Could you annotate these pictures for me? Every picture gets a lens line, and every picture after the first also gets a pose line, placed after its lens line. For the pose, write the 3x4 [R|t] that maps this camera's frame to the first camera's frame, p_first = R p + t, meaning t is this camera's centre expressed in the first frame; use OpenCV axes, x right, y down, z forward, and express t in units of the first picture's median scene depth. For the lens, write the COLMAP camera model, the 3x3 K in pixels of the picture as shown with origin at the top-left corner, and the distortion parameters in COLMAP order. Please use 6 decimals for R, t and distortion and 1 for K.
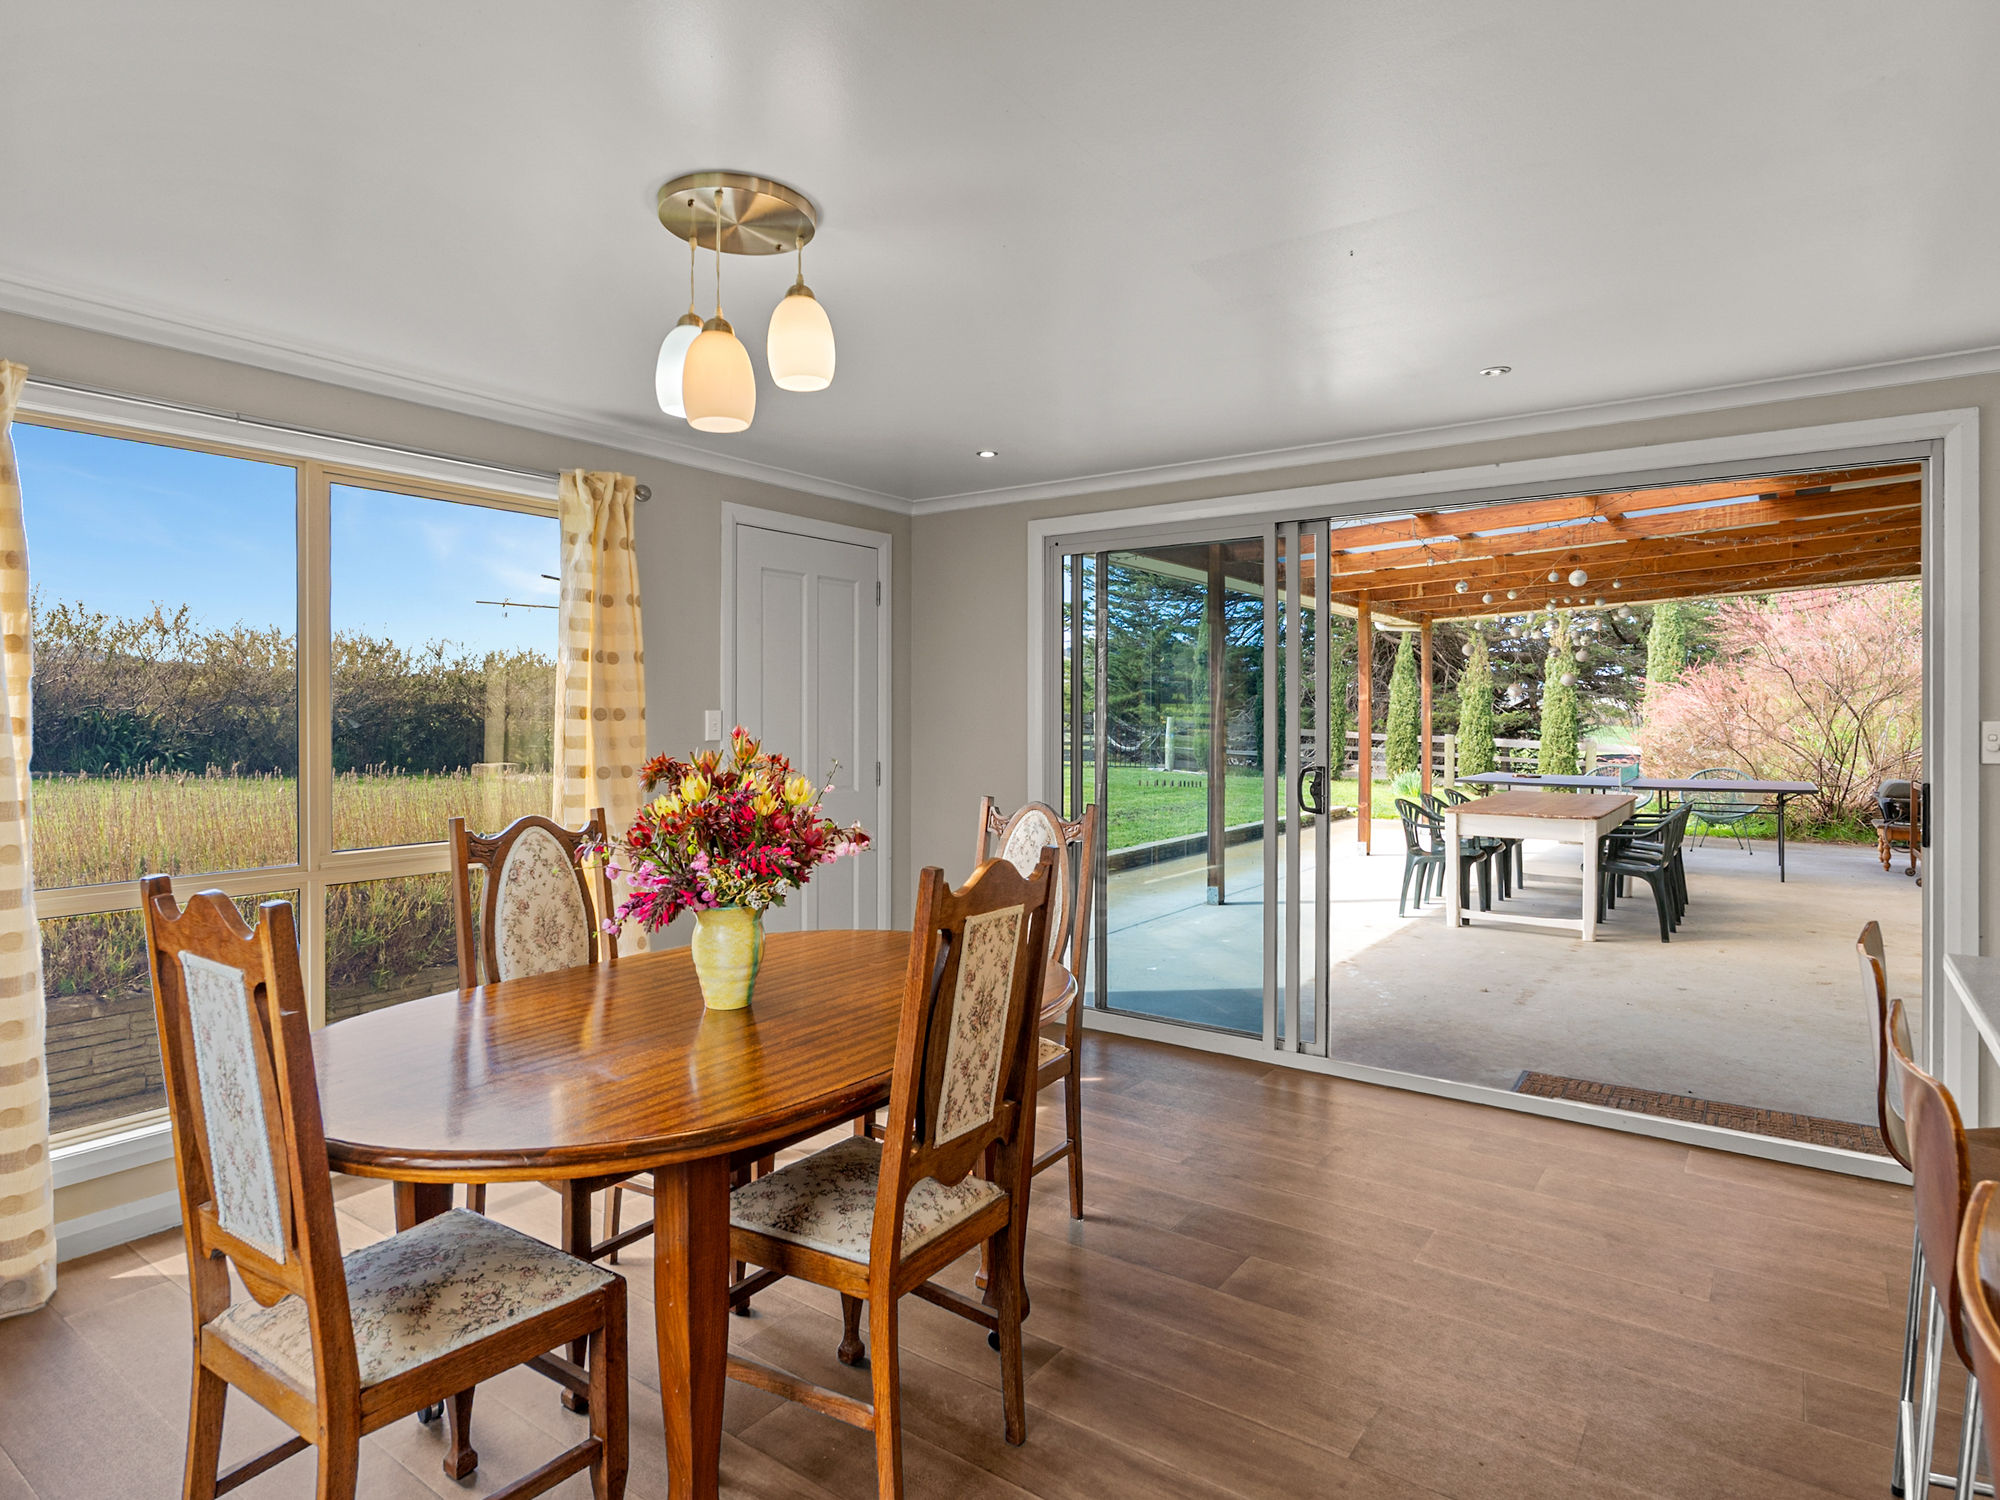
lens RADIAL K [[1109.4, 0, 997.8], [0, 1109.4, 719.4], [0, 0, 1]] dist [0.004048, 0.000542]
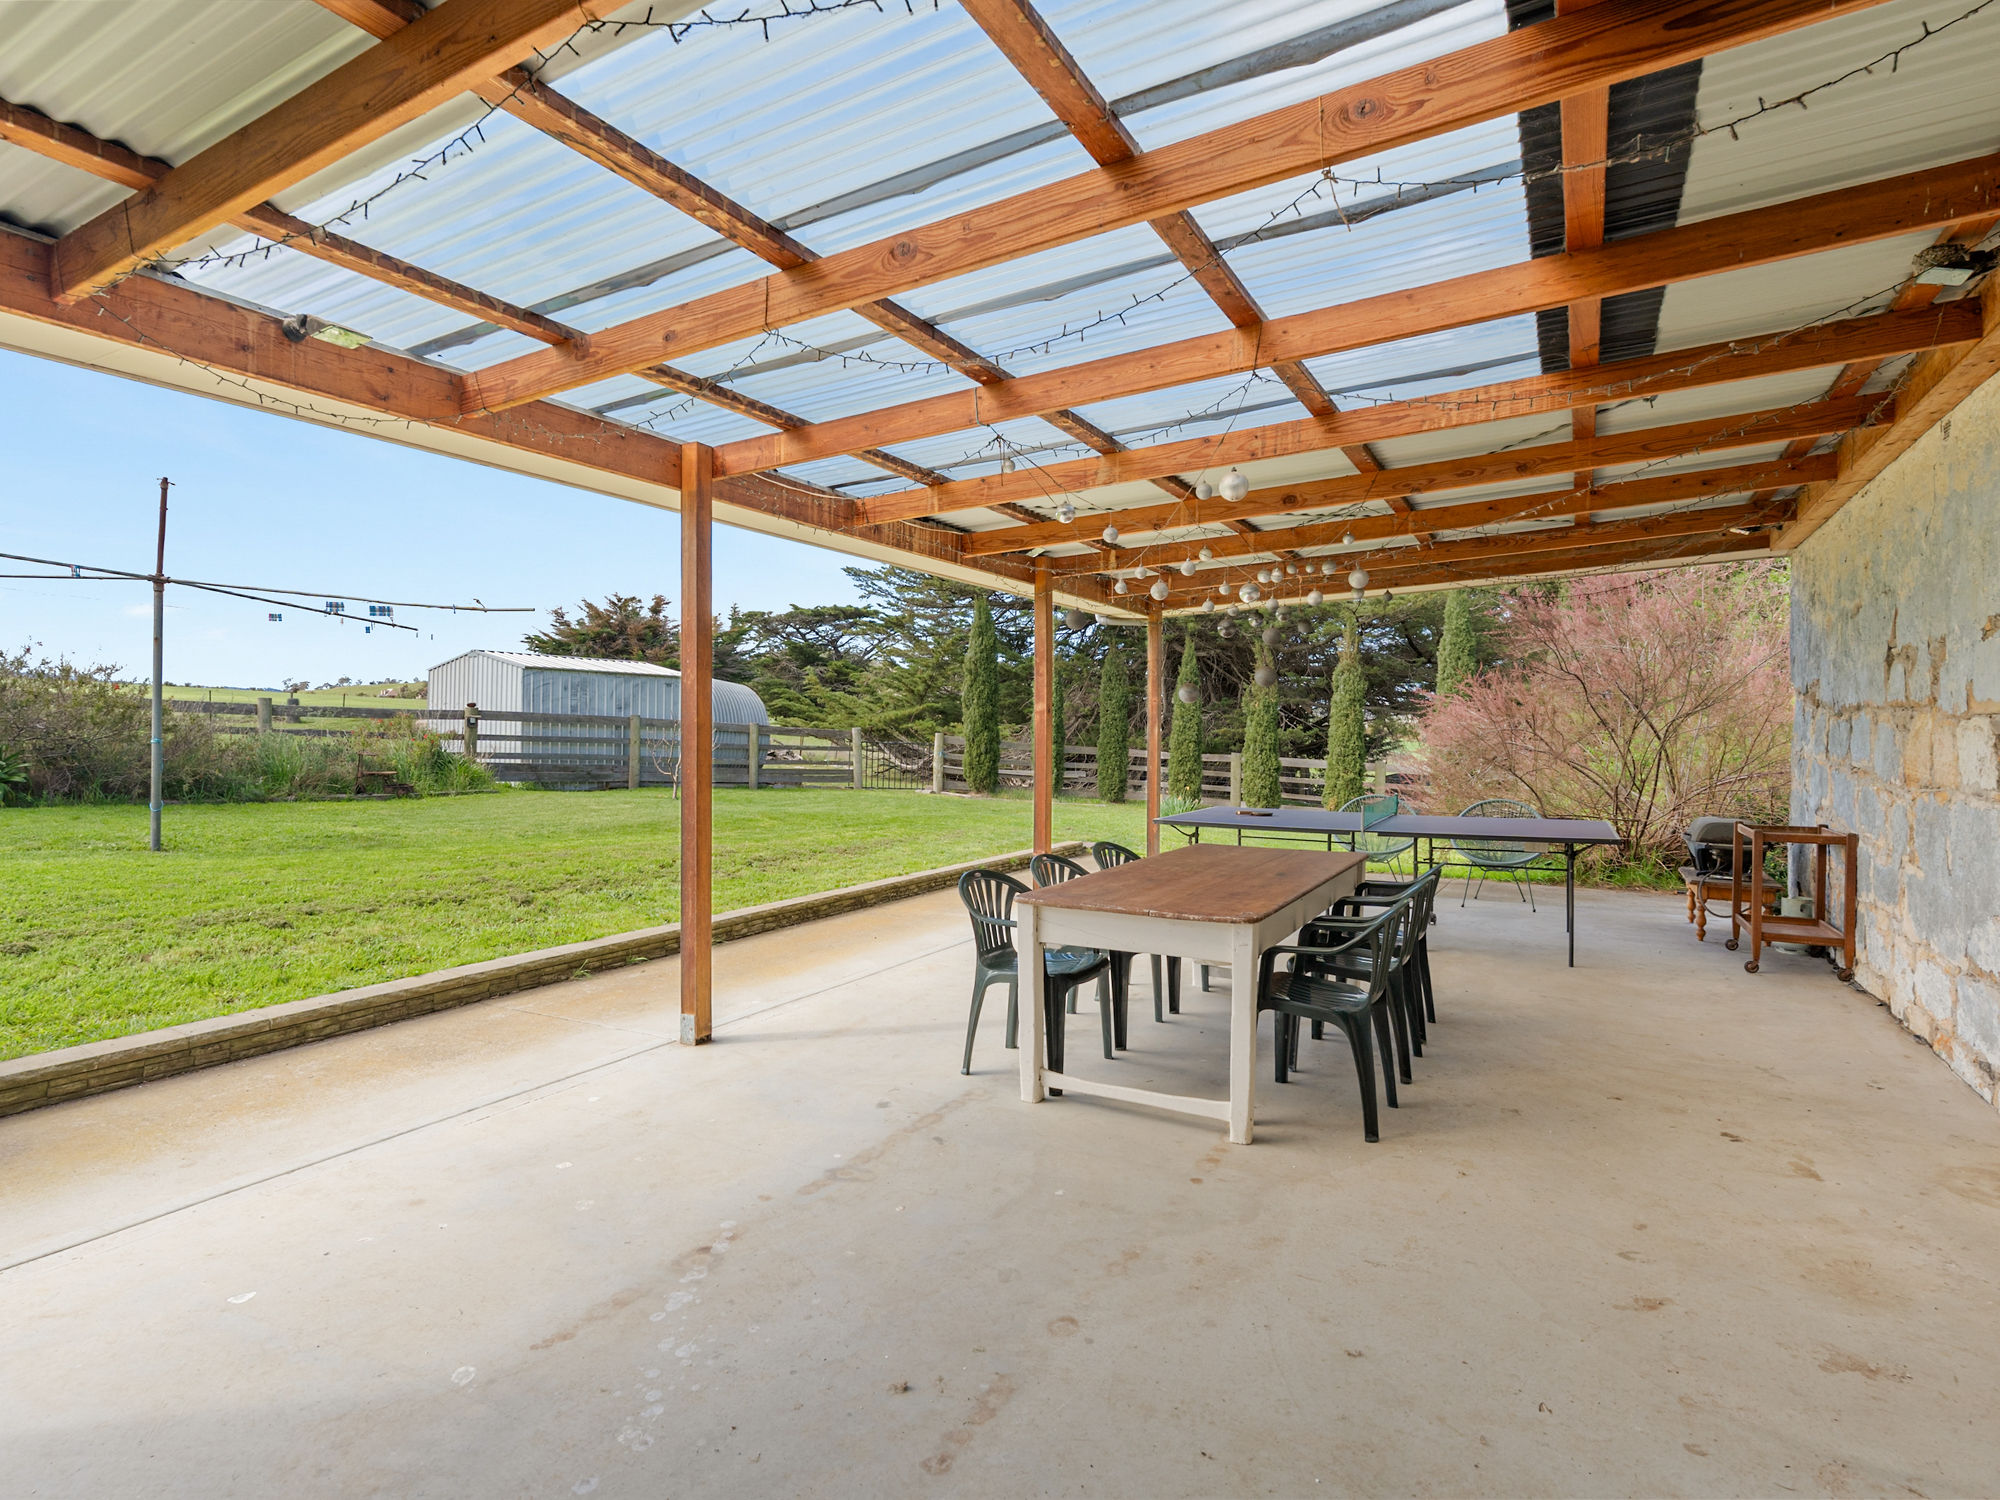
lens RADIAL K [[1018.7, 0, 1000.0], [0, 1018.7, 750.0], [0, 0, 1]] dist [-0.003516, -0.000130]
pose [[0.994870, 0.001713, 0.101149, 0.210557], [-0.003192, 0.999890, 0.014461, -0.000880], [-0.101113, -0.014710, 0.994766, 0.298645]]
